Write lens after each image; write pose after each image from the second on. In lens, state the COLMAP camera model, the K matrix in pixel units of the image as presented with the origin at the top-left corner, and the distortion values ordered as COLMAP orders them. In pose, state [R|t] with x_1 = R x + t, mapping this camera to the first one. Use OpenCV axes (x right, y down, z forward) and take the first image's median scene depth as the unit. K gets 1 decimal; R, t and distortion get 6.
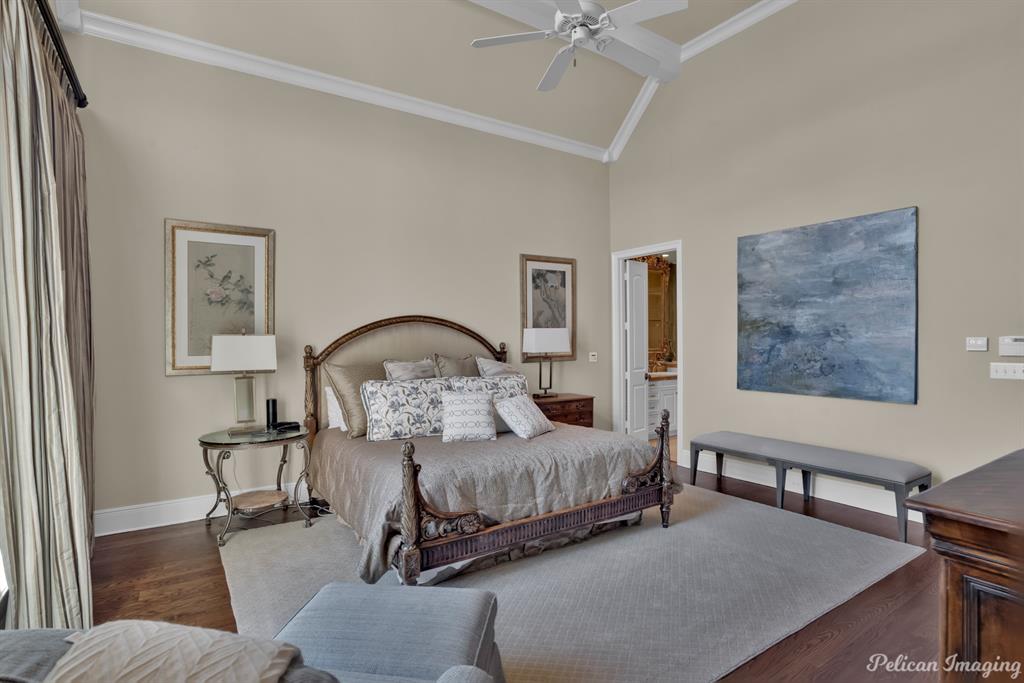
lens RADIAL K [[519.4, 0, 511.5], [0, 519.4, 336.6], [0, 0, 1]] dist [-0.033813, 0.004424]
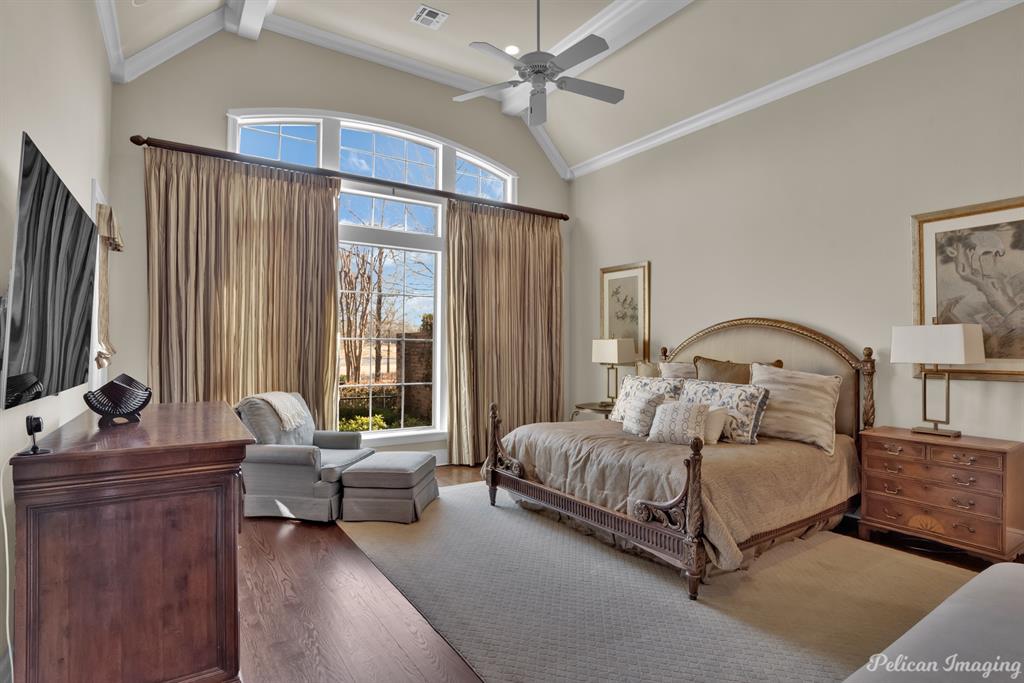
lens RADIAL K [[519.4, 0, 512.7], [0, 519.4, 340.4], [0, 0, 1]] dist [-0.033813, 0.004424]
pose [[0.013480, -0.004217, -0.999900, 0.693333], [0.000046, 0.999991, -0.004217, 0.004633], [0.999909, 0.000011, 0.013480, 0.495134]]
